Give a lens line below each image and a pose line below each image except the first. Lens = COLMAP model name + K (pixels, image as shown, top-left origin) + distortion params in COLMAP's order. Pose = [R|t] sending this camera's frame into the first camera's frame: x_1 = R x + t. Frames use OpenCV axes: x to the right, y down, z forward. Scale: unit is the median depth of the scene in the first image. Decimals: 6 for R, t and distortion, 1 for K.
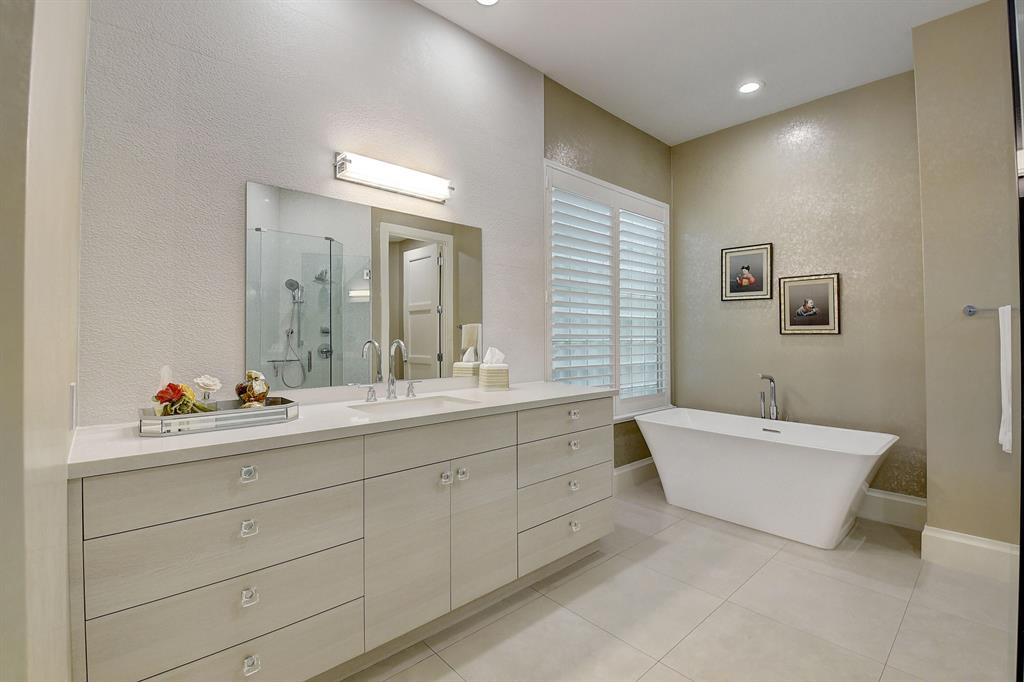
lens RADIAL K [[452.7, 0, 520.5], [0, 452.7, 333.7], [0, 0, 1]] dist [-0.002942, -0.013370]
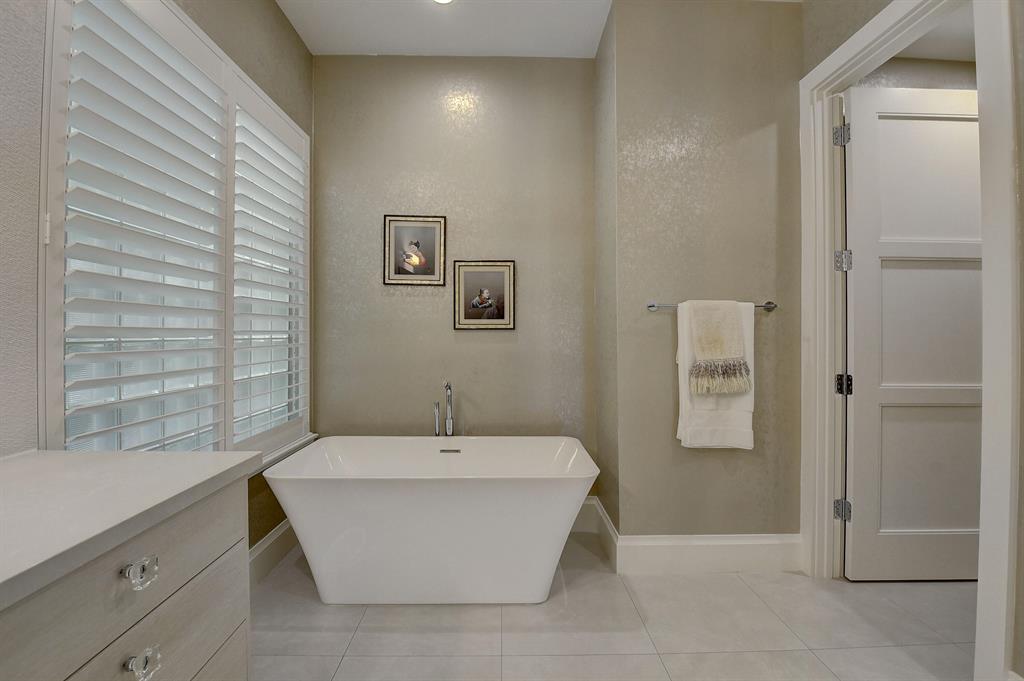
lens RADIAL K [[452.7, 0, 512.7], [0, 452.7, 325.8], [0, 0, 1]] dist [-0.002942, -0.013370]
pose [[0.654298, 0.013078, 0.756124, 0.027751], [-0.008150, 0.999914, -0.010242, 0.001783], [-0.756193, 0.000539, 0.654349, 0.392734]]
